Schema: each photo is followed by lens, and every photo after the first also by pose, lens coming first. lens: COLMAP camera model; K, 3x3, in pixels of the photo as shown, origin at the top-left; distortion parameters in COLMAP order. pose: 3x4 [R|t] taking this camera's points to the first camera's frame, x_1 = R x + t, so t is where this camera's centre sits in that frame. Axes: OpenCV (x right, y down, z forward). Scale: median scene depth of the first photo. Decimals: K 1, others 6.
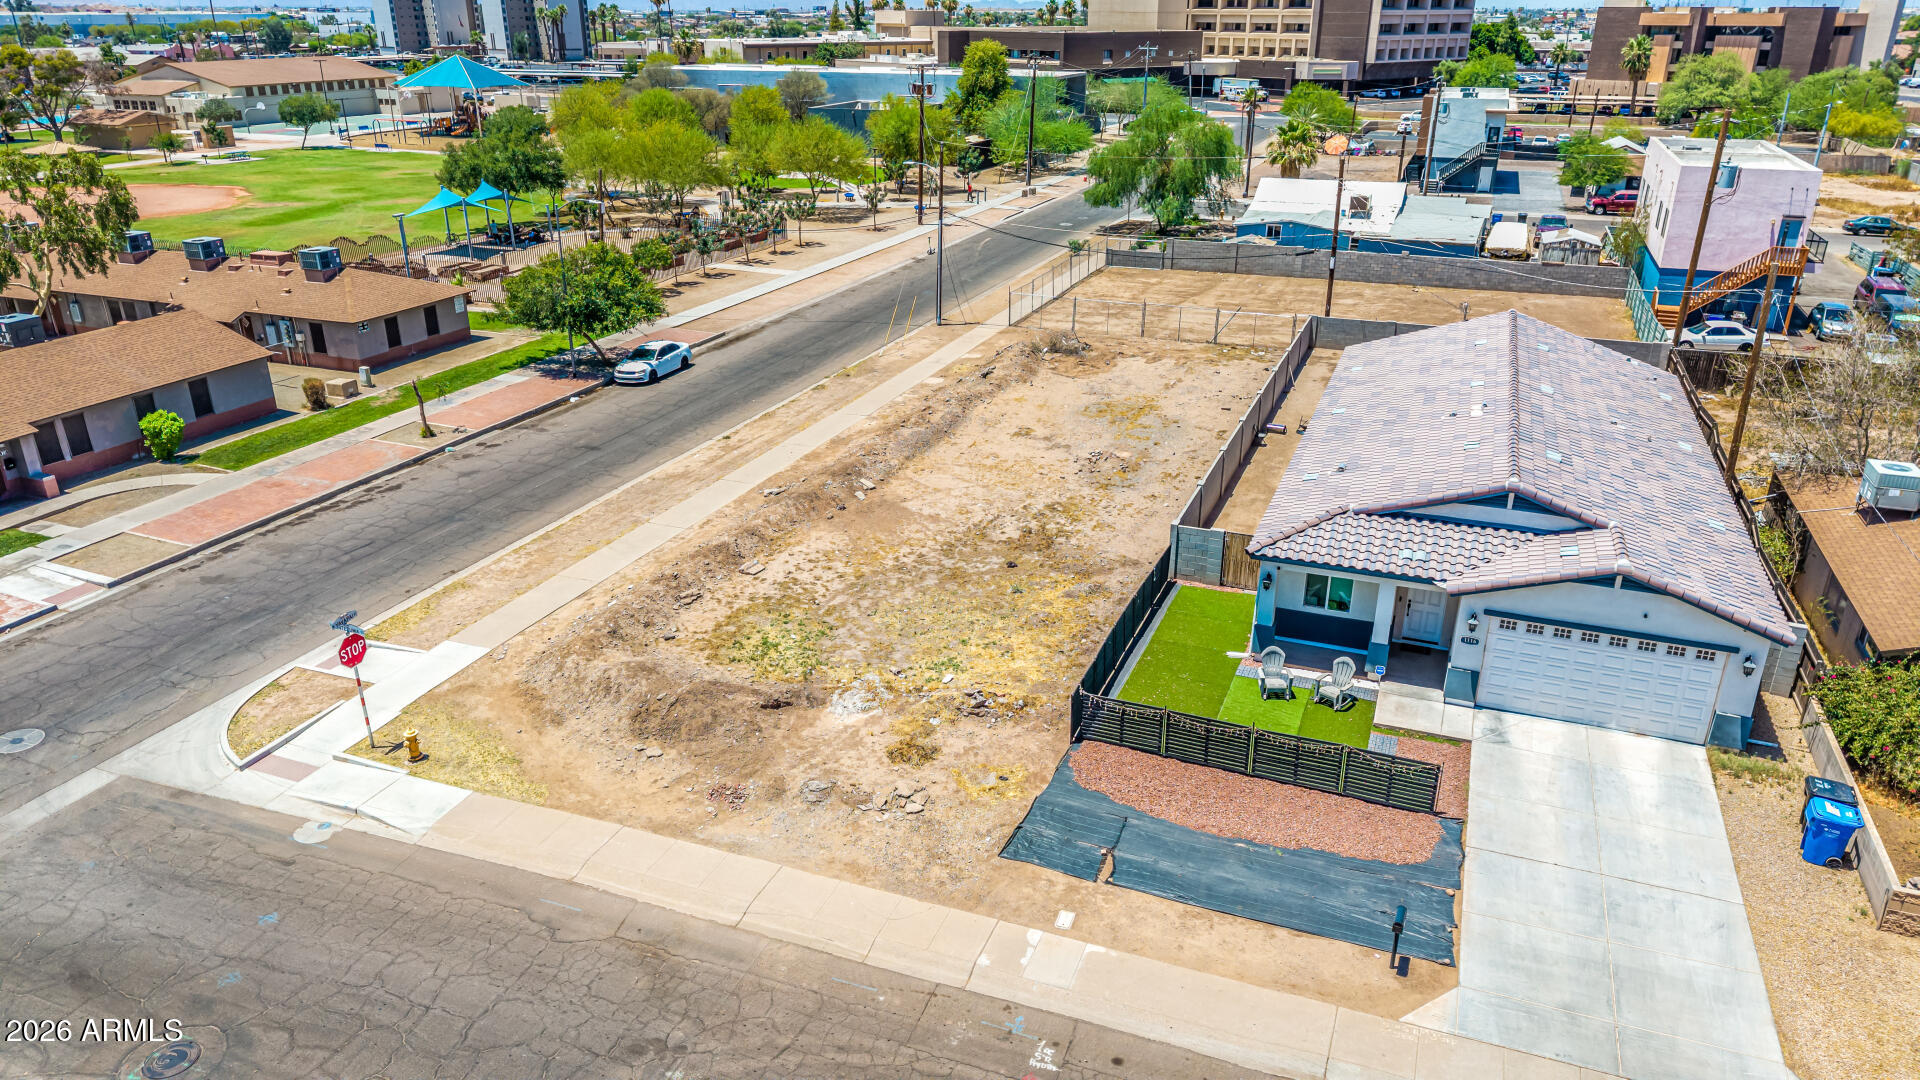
lens RADIAL K [[1279.9, 0, 957.9], [0, 1279.9, 545.7], [0, 0, 1]] dist [0.036962, -0.039850]
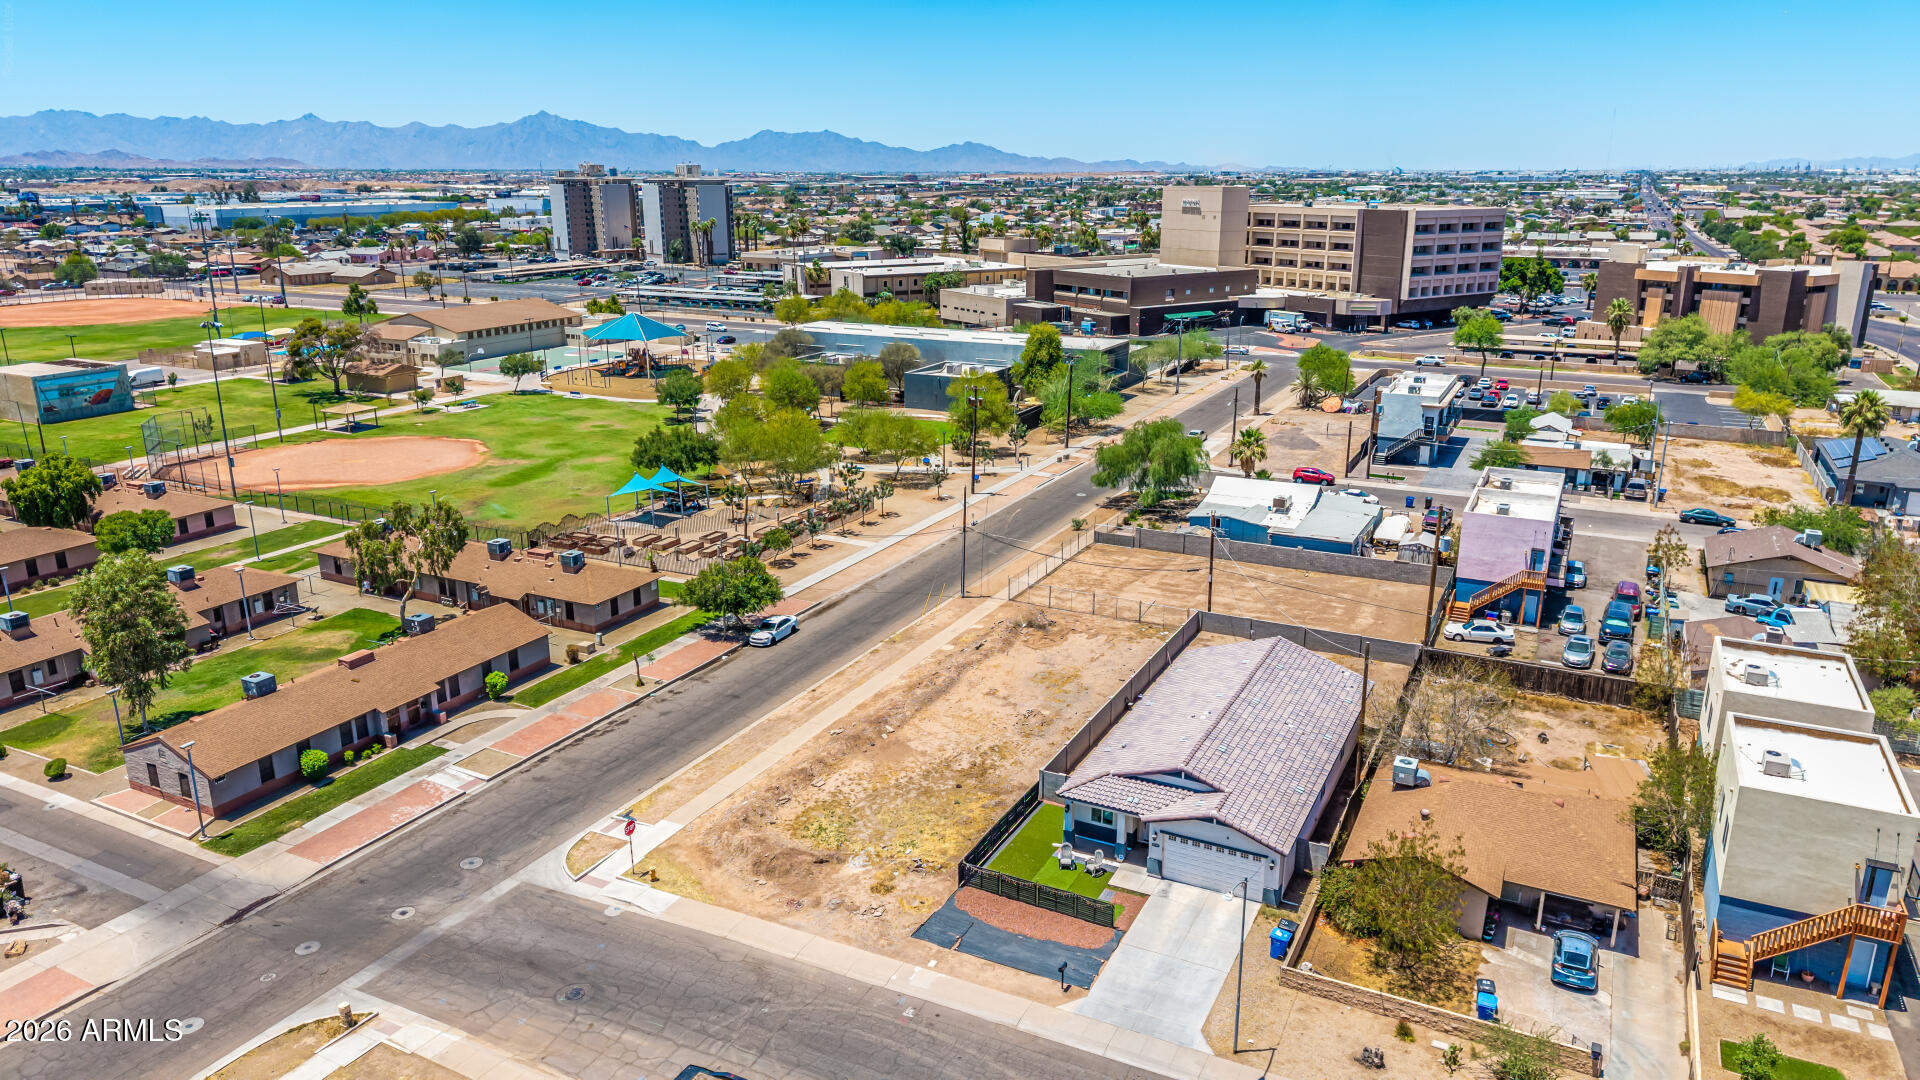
lens RADIAL K [[1279.9, 0, 957.0], [0, 1279.9, 542.6], [0, 0, 1]] dist [0.036962, -0.039850]
pose [[0.995763, 0.024246, -0.088702, 0.162879], [-0.033999, 0.993333, -0.110154, -0.109582], [0.085440, 0.112703, 0.989949, -0.717270]]
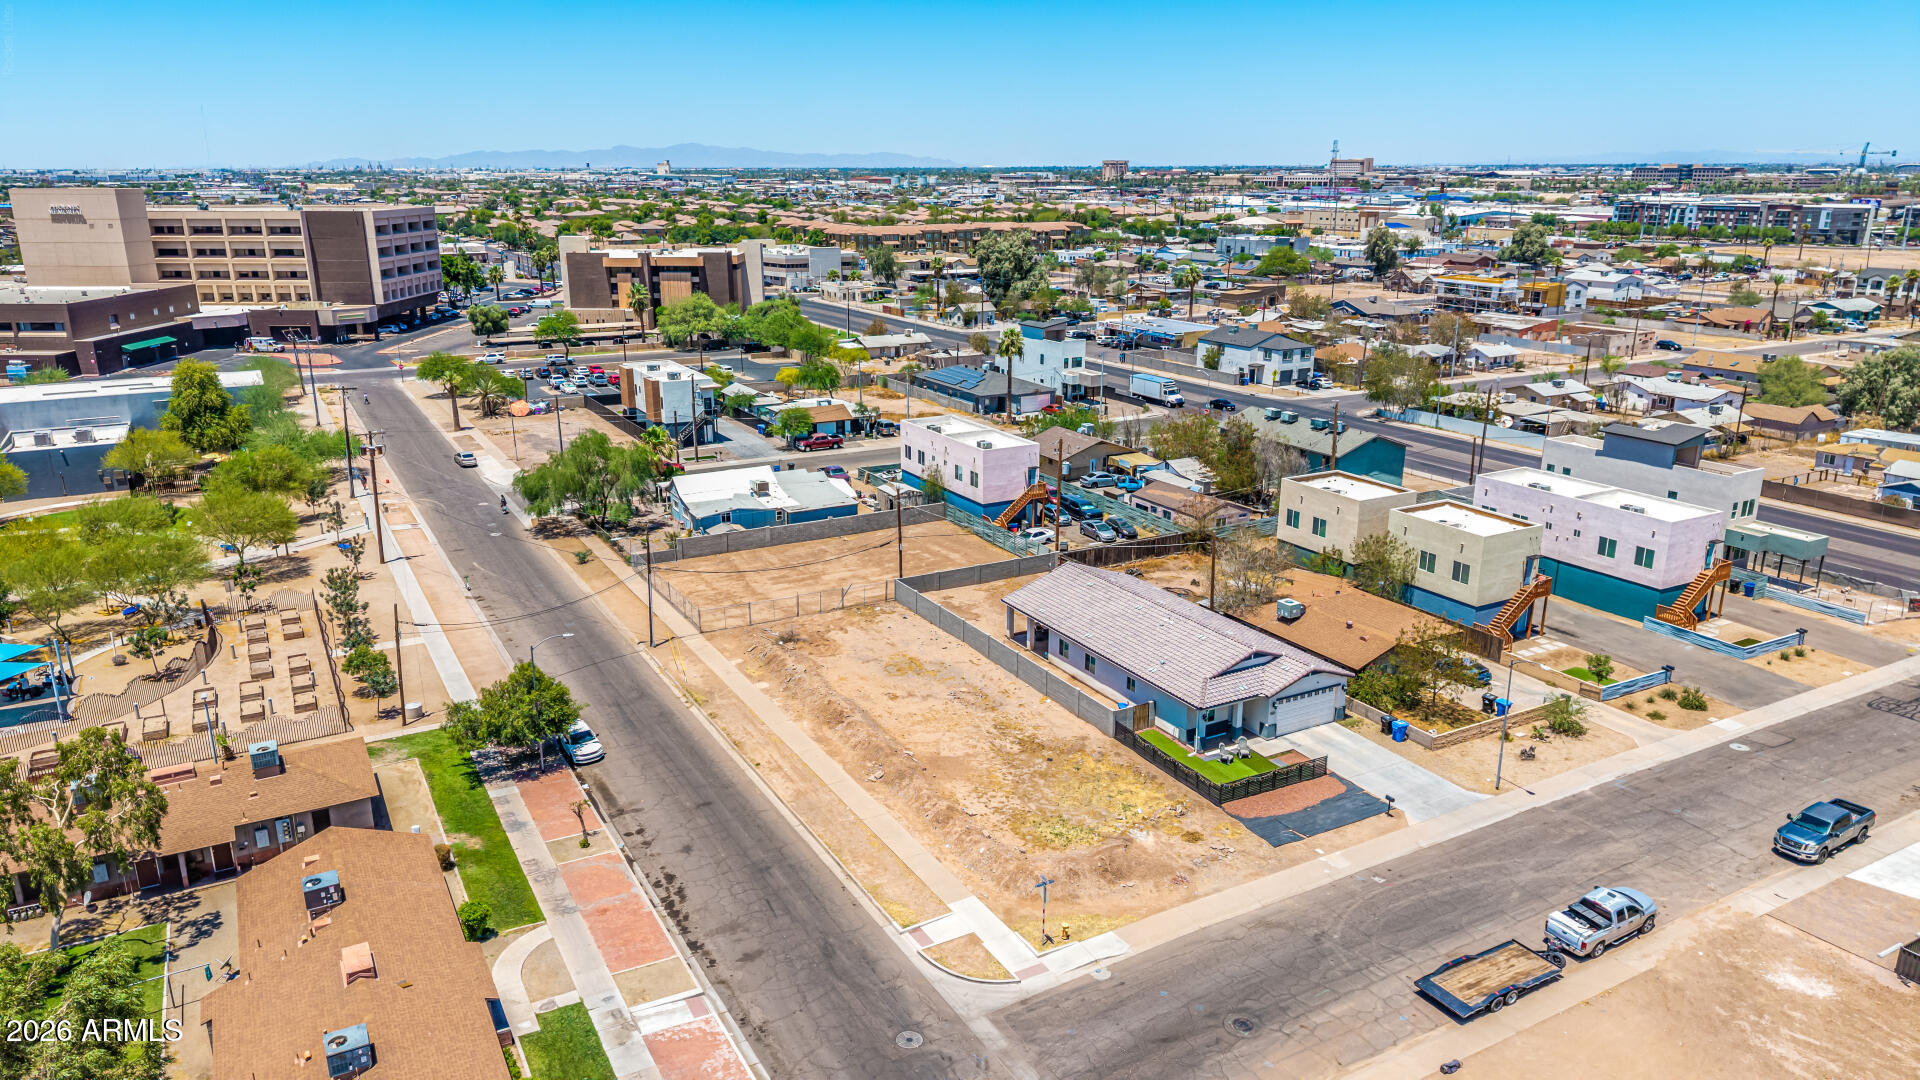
lens RADIAL K [[1279.9, 0, 958.6], [0, 1279.9, 544.7], [0, 0, 1]] dist [0.036962, -0.039850]
pose [[0.631114, -0.221286, 0.743457, -1.168624], [0.300703, 0.953293, 0.028478, -0.325016], [-0.715034, 0.205587, 0.668177, -0.207214]]
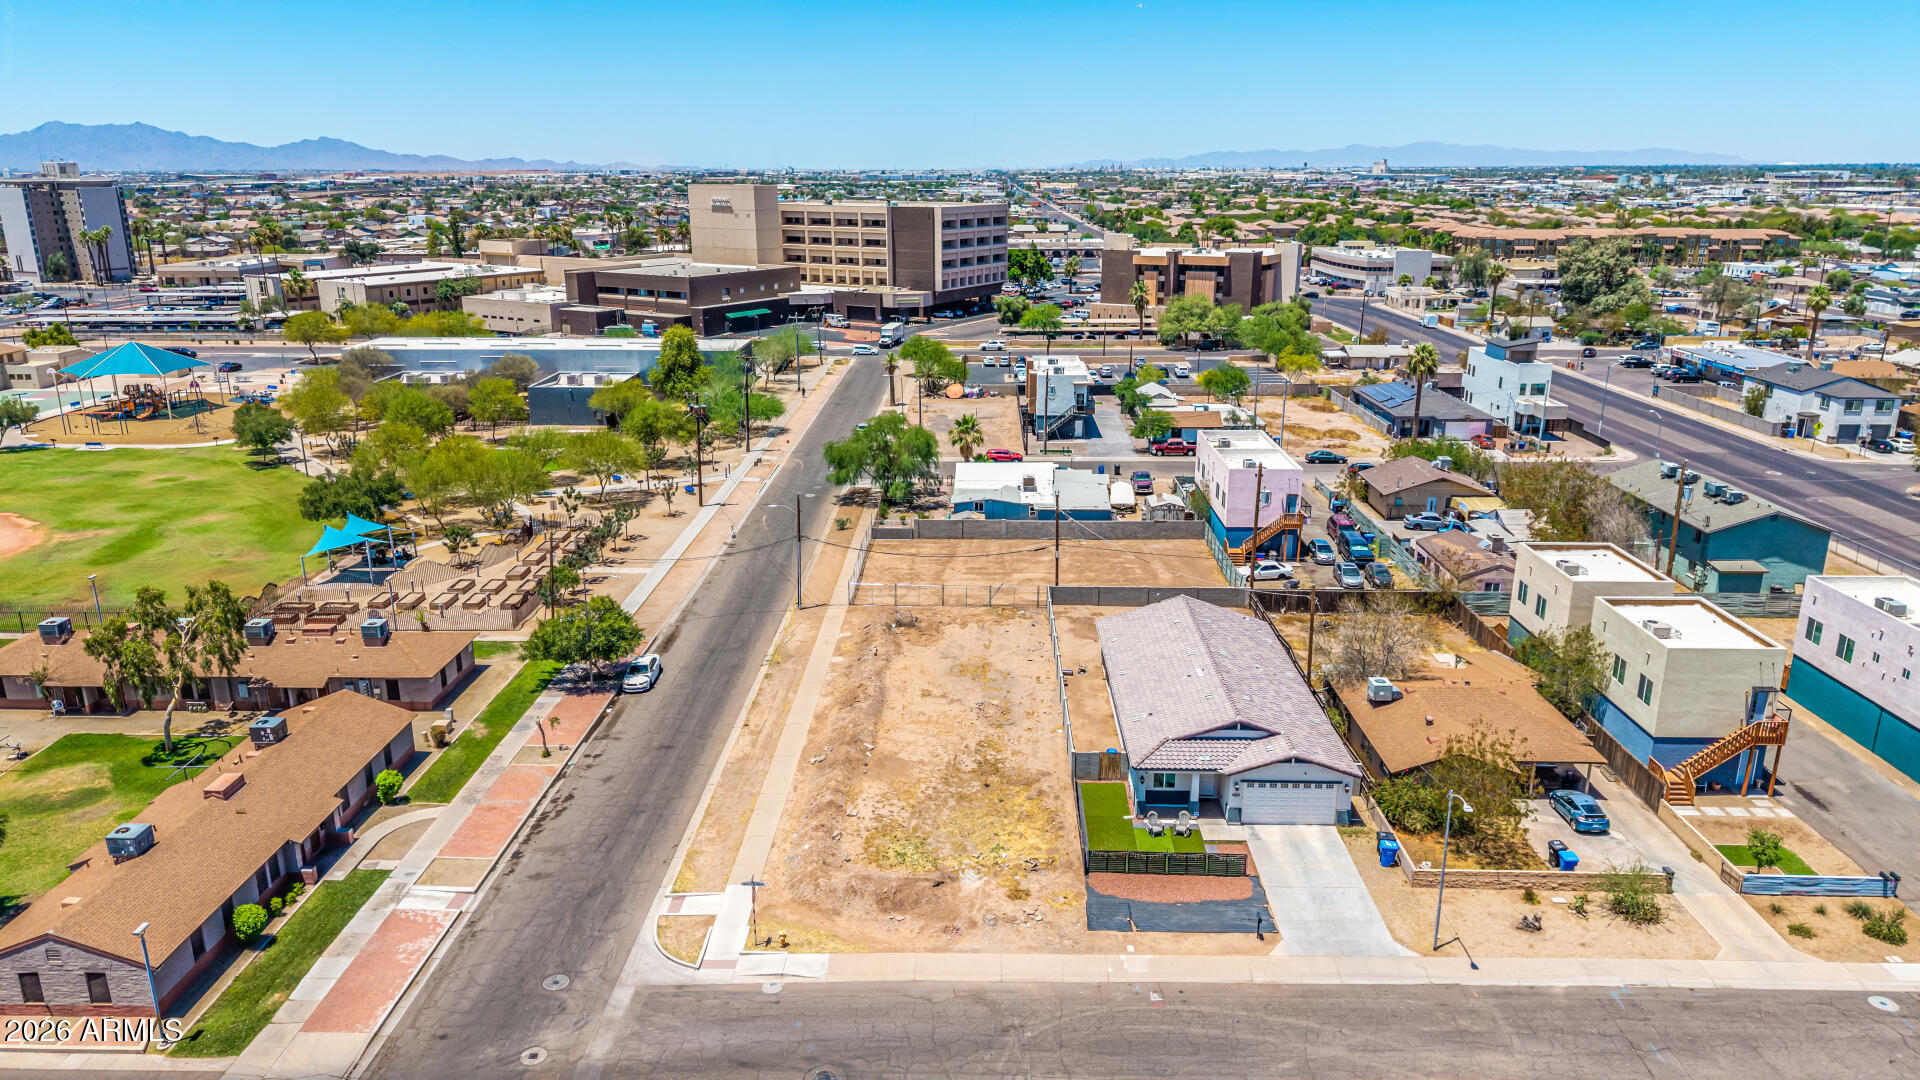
lens RADIAL K [[1279.9, 0, 957.4], [0, 1279.9, 542.5], [0, 0, 1]] dist [0.036962, -0.039850]
pose [[0.937752, -0.100372, 0.332484, -0.477483], [0.136637, 0.986750, -0.087490, -0.145973], [-0.319298, 0.127473, 0.939042, -0.626905]]
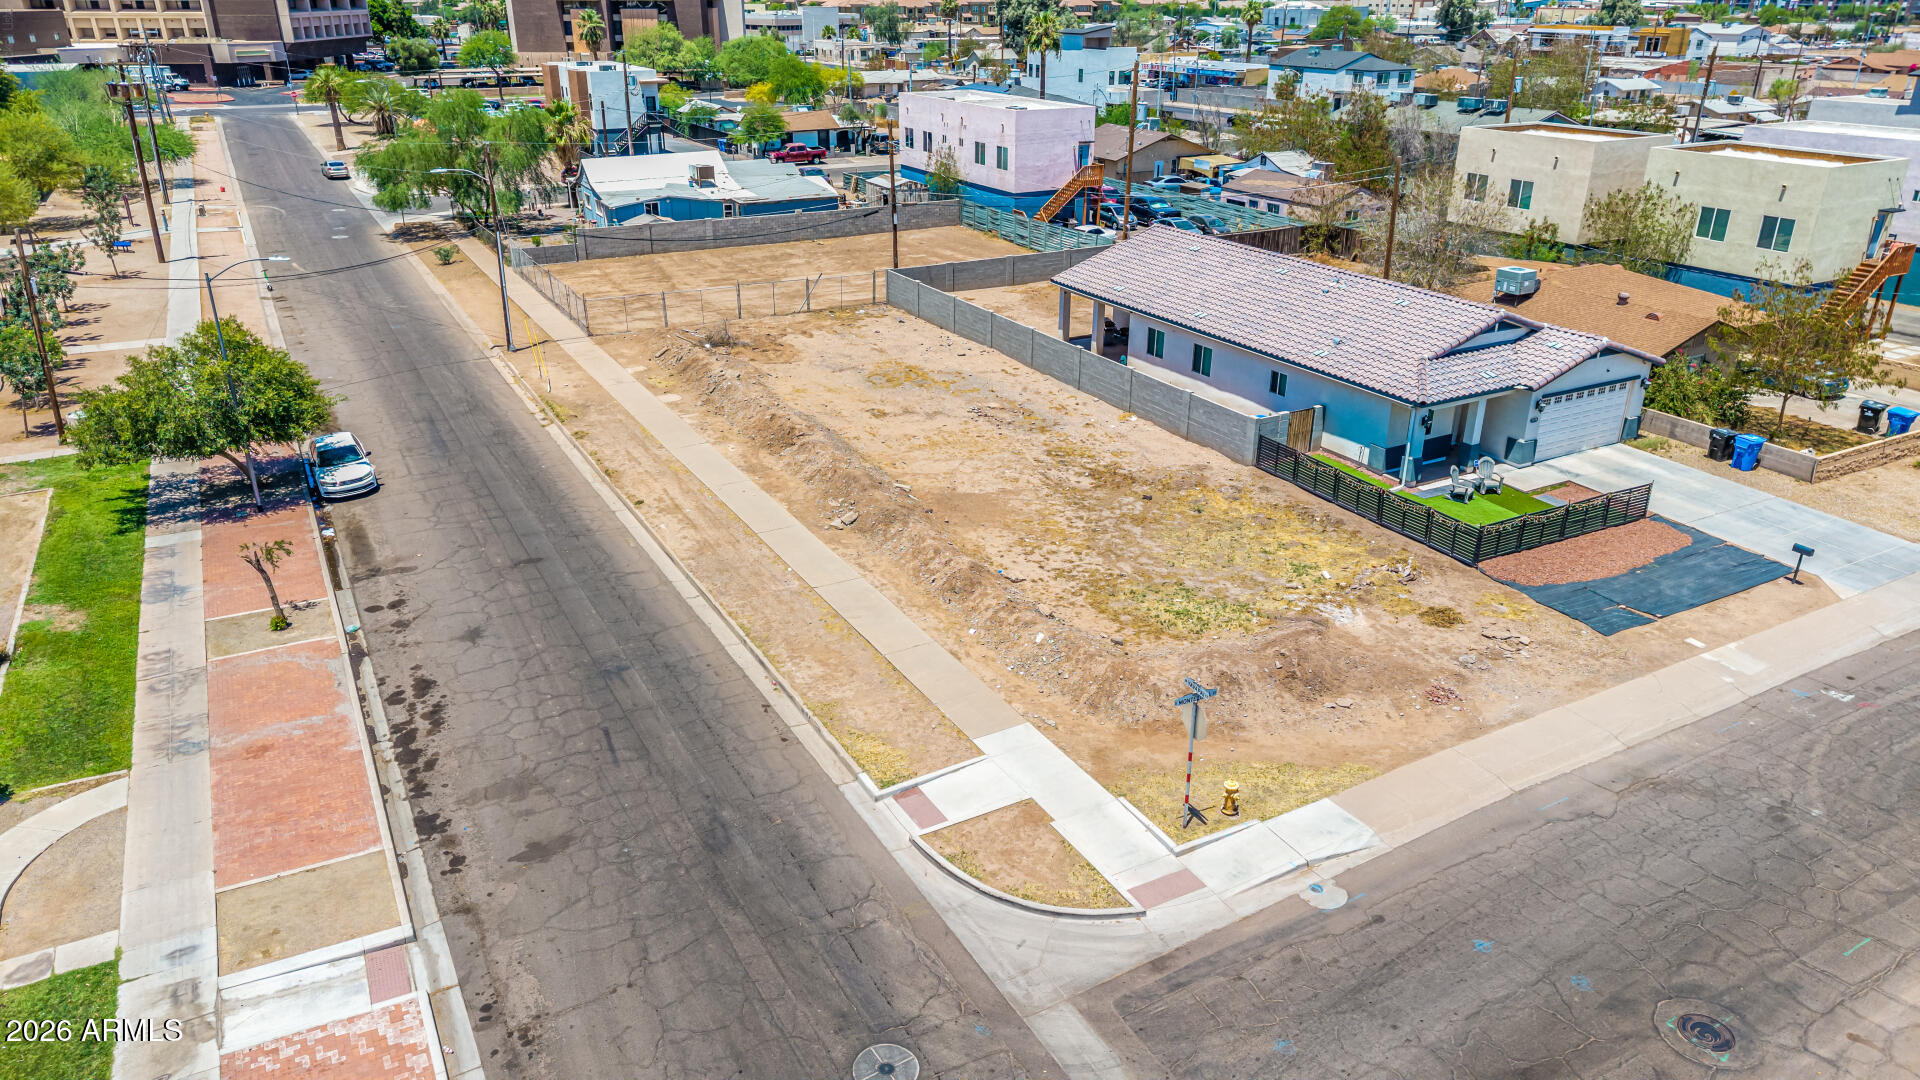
lens RADIAL K [[1279.9, 0, 958.7], [0, 1279.9, 546.4], [0, 0, 1]] dist [0.036962, -0.039850]
pose [[0.637571, -0.310354, 0.705112, -0.711038], [0.298229, 0.943333, 0.145544, -0.128814], [-0.710326, 0.117490, 0.693998, 0.299477]]
